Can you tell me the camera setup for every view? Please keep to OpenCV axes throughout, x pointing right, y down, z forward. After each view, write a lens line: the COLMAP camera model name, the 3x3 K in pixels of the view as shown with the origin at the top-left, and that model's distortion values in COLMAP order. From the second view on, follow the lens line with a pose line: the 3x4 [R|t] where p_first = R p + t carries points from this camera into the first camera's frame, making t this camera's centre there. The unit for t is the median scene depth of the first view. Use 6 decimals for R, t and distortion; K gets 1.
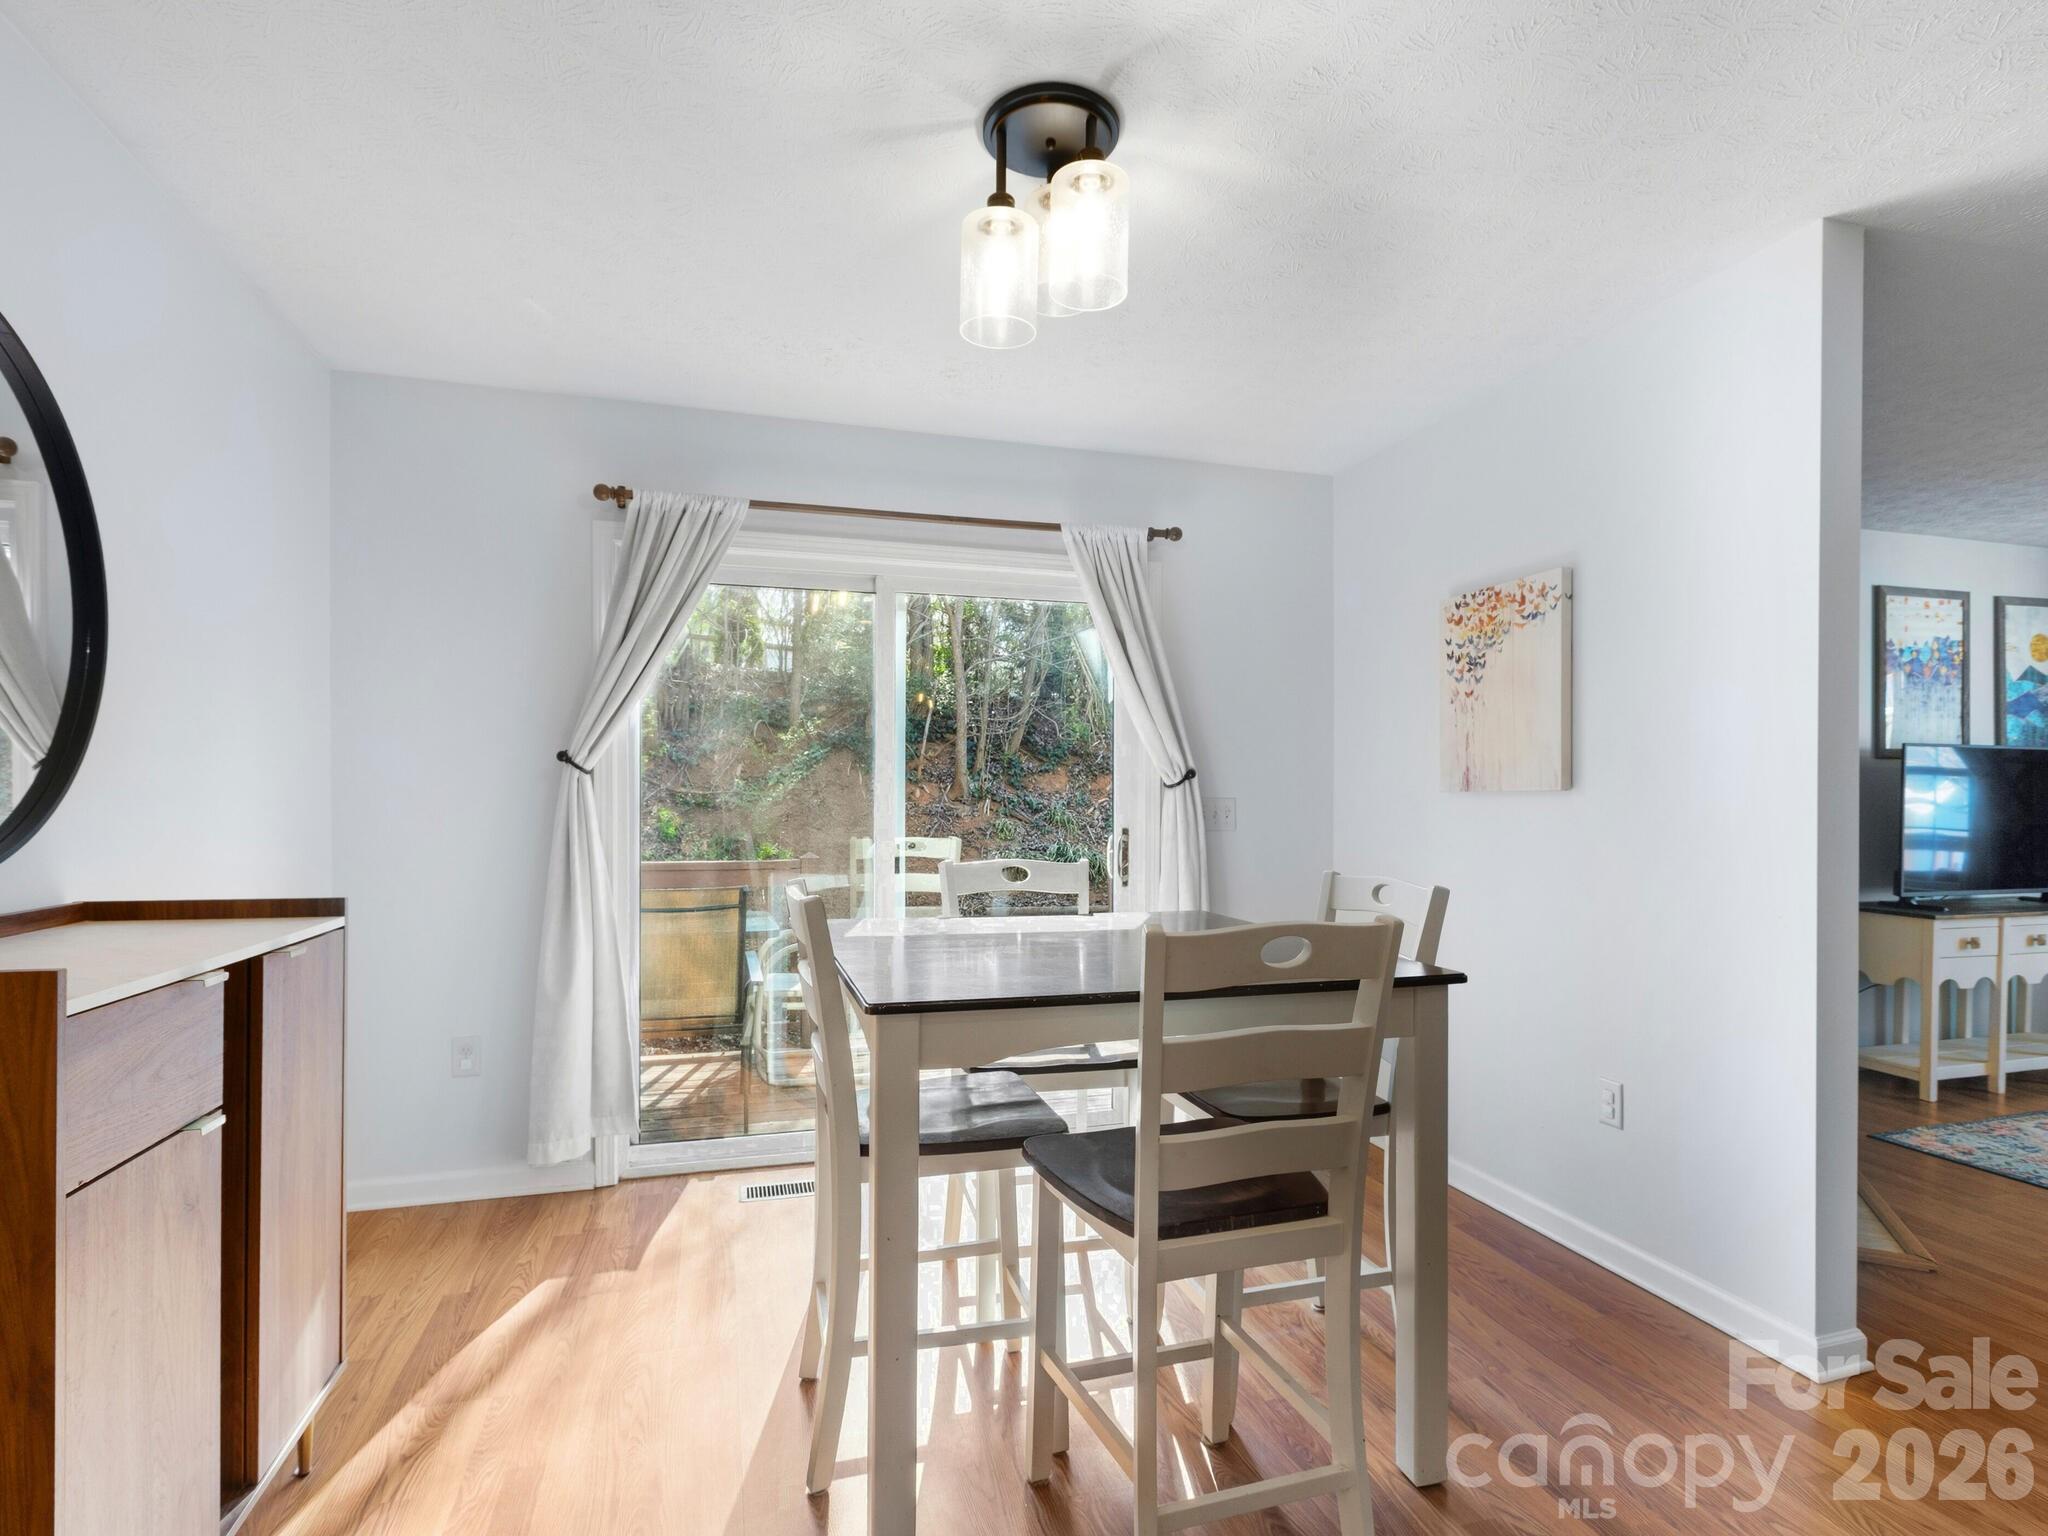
lens RADIAL K [[1062.8, 0, 1029.3], [0, 1062.8, 791.7], [0, 0, 1]] dist [-0.002359, 0.001660]
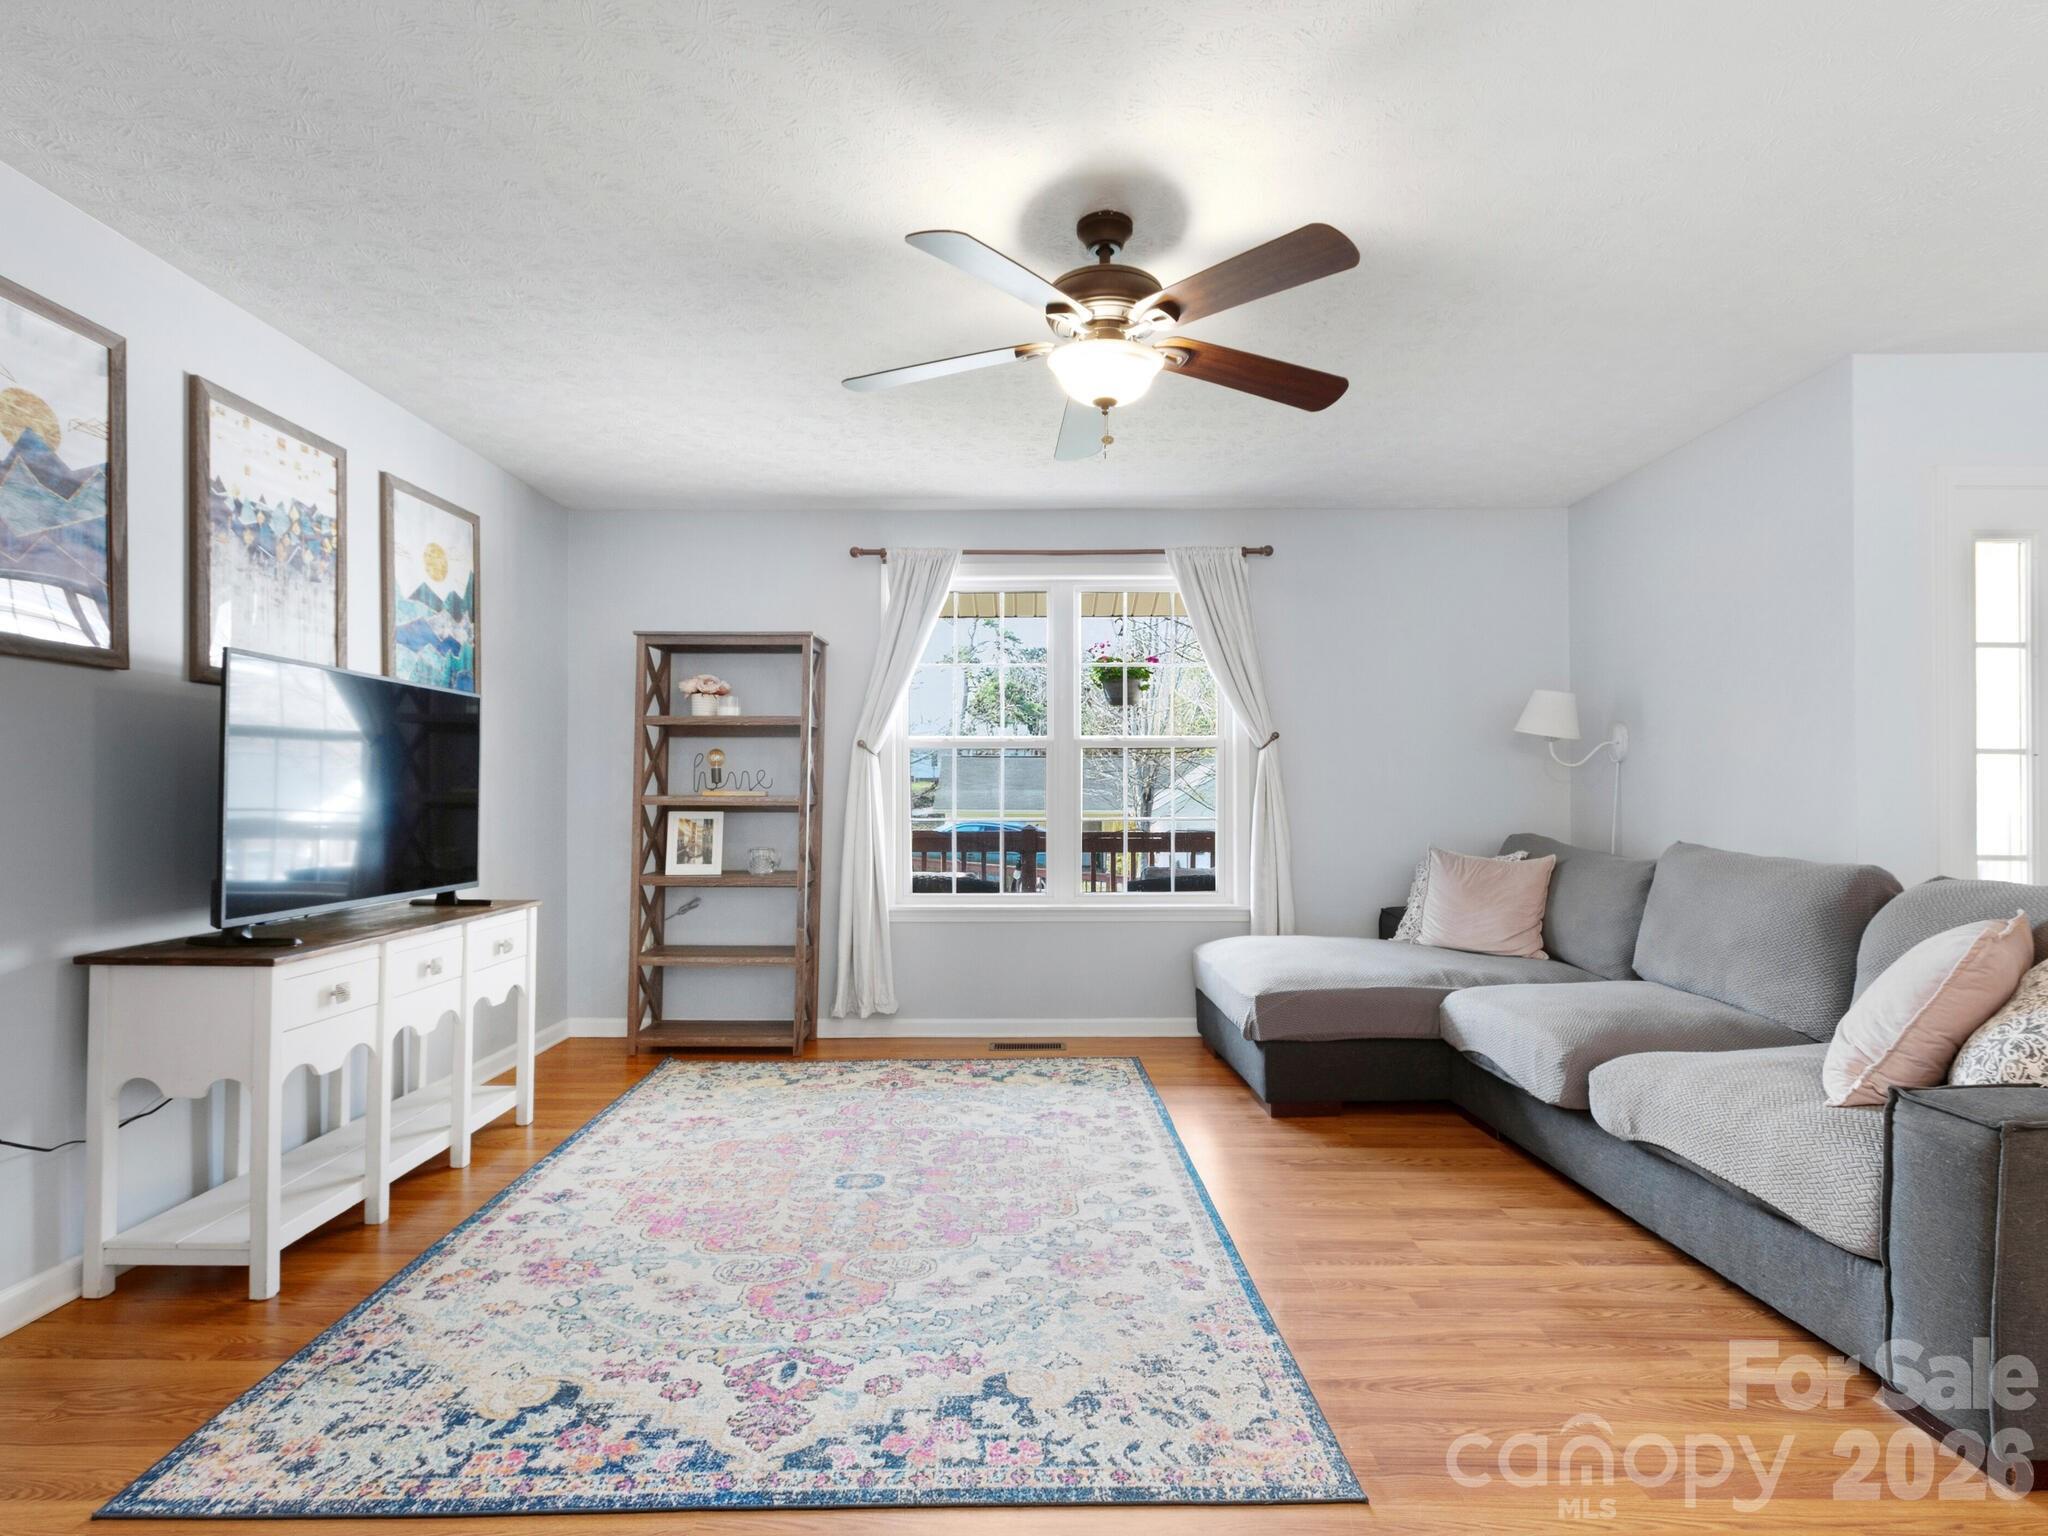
lens RADIAL K [[1028.3, 0, 1022.6], [0, 1028.3, 786.6], [0, 0, 1]] dist [0.000991, -0.002553]
pose [[0.292357, 0.001099, 0.956309, 0.399651], [0.003760, 0.999990, -0.002299, 0.026764], [-0.956302, 0.004268, 0.292350, 0.413612]]
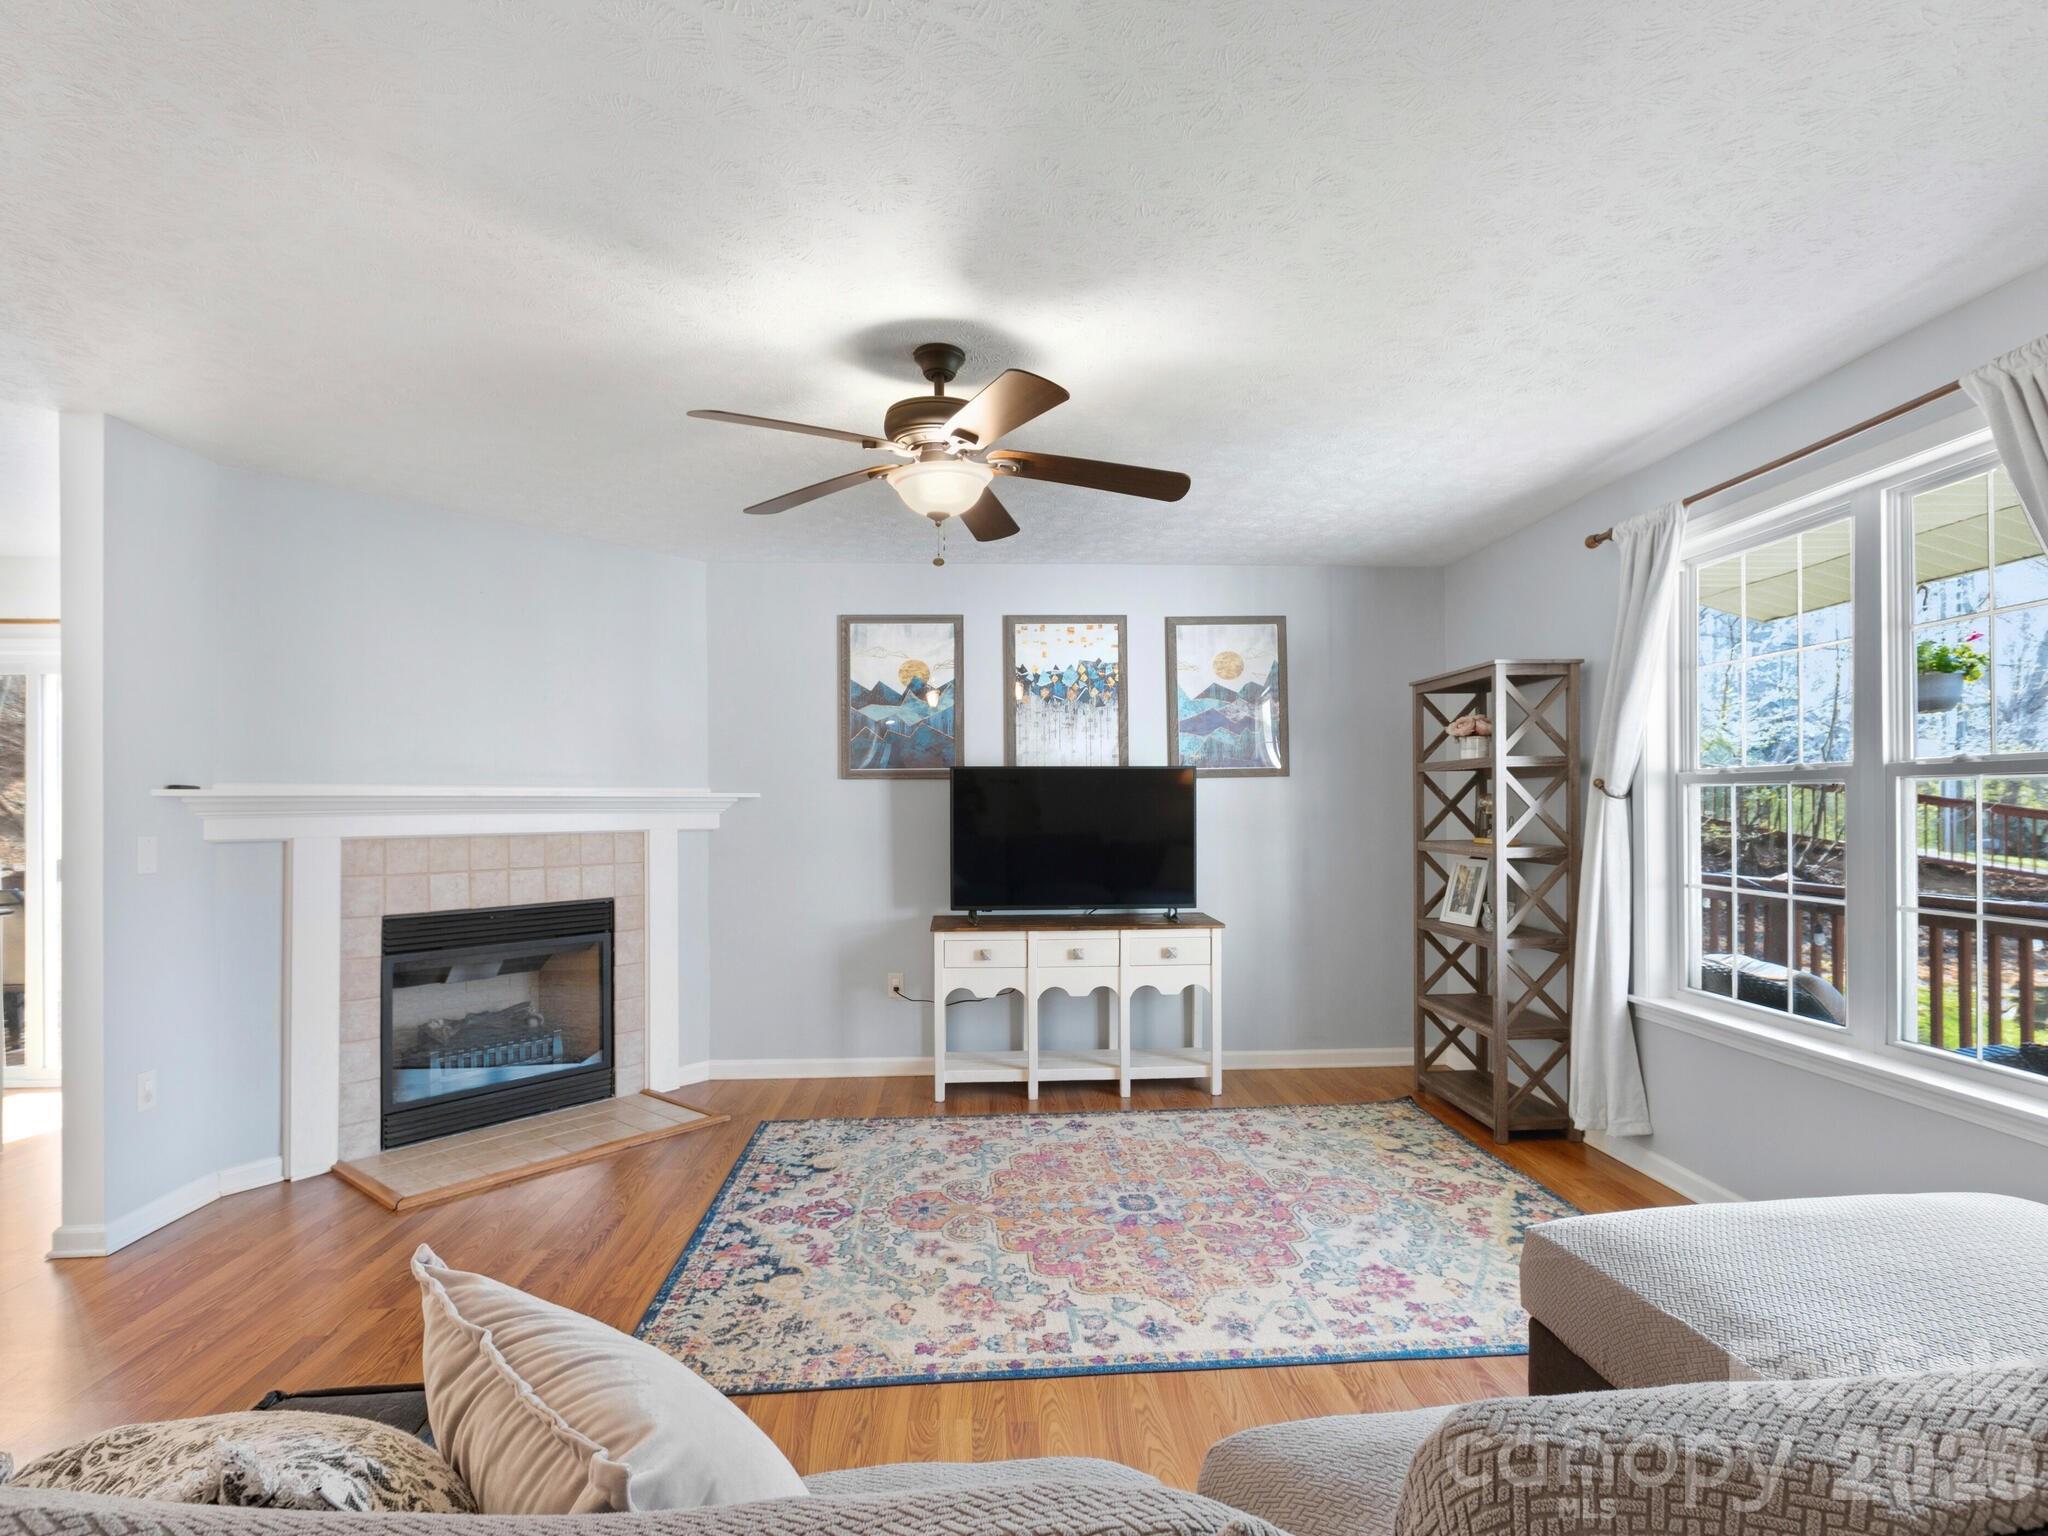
lens RADIAL K [[1028.3, 0, 1034.8], [0, 1028.3, 802.7], [0, 0, 1]] dist [0.000991, -0.002553]
pose [[0.973382, -0.011641, -0.228891, 1.041490], [0.010938, 0.999931, -0.004339, -0.003175], [0.228926, 0.001720, 0.973442, 0.010801]]
